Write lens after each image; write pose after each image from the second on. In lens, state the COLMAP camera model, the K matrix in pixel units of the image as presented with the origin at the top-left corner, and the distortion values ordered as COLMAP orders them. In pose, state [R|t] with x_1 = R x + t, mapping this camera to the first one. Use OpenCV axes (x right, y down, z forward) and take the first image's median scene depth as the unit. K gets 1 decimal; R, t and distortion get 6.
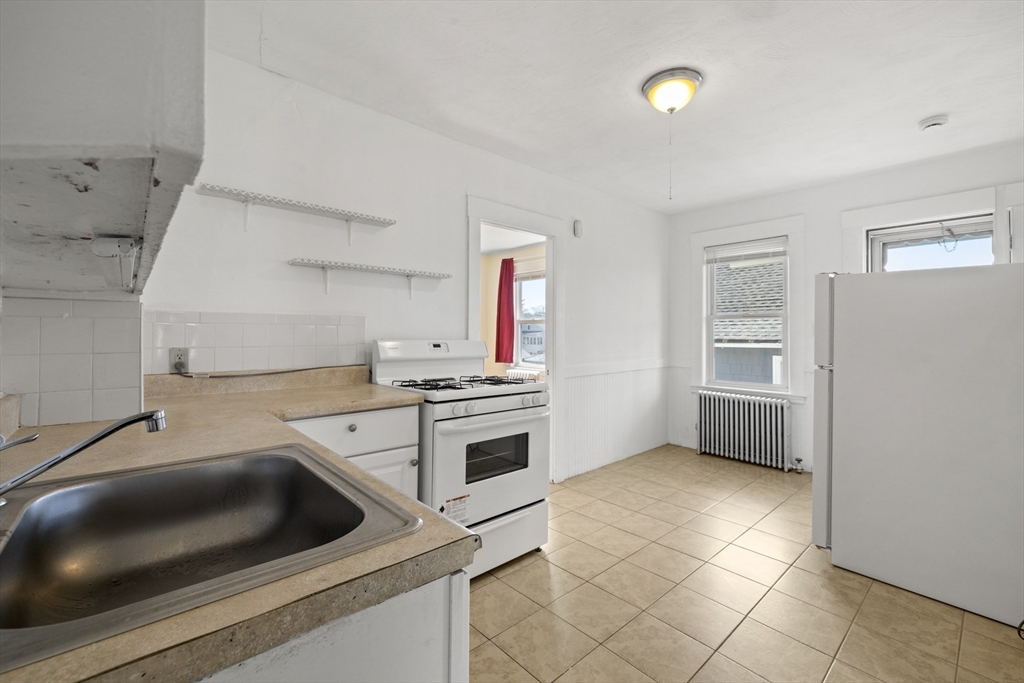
lens RADIAL K [[425.2, 0, 511.2], [0, 425.2, 336.8], [0, 0, 1]] dist [0.001342, 0.000933]
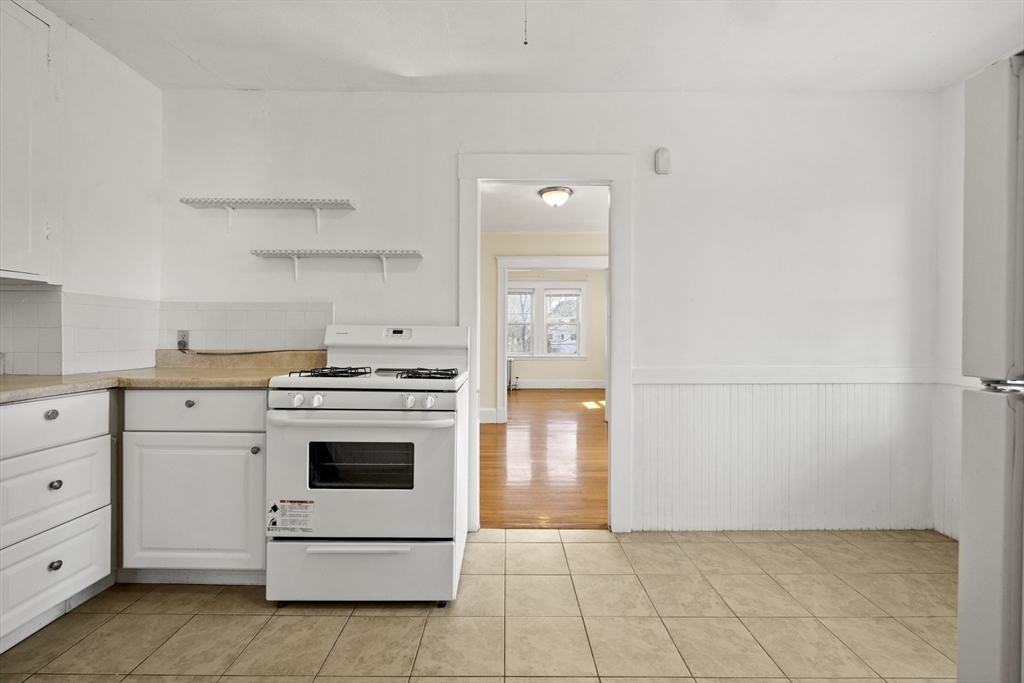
lens RADIAL K [[425.2, 0, 506.4], [0, 425.2, 344.4], [0, 0, 1]] dist [0.001342, 0.000933]
pose [[0.754430, 0.010859, -0.656290, 0.642495], [-0.005130, 0.999930, 0.010647, 0.040356], [0.656360, -0.004666, 0.754433, 0.528609]]
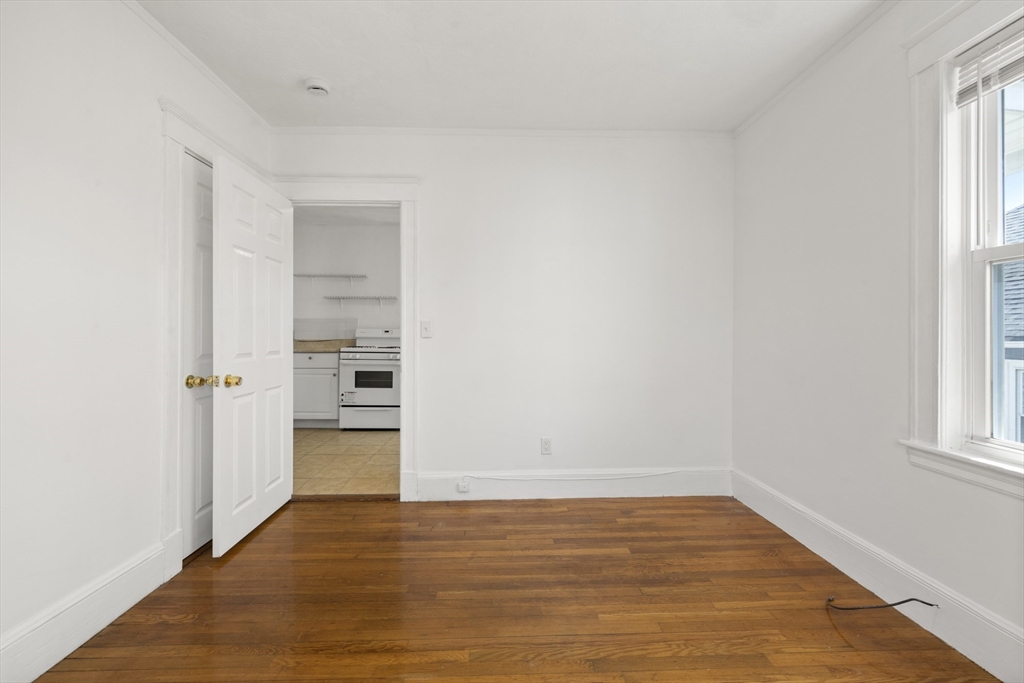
lens RADIAL K [[425.2, 0, 515.2], [0, 425.2, 336.8], [0, 0, 1]] dist [0.001342, 0.000933]
pose [[0.780705, 0.003111, -0.624892, 1.795995], [-0.002829, 0.999995, 0.001444, 0.047005], [0.624893, 0.000641, 0.780710, -0.263223]]
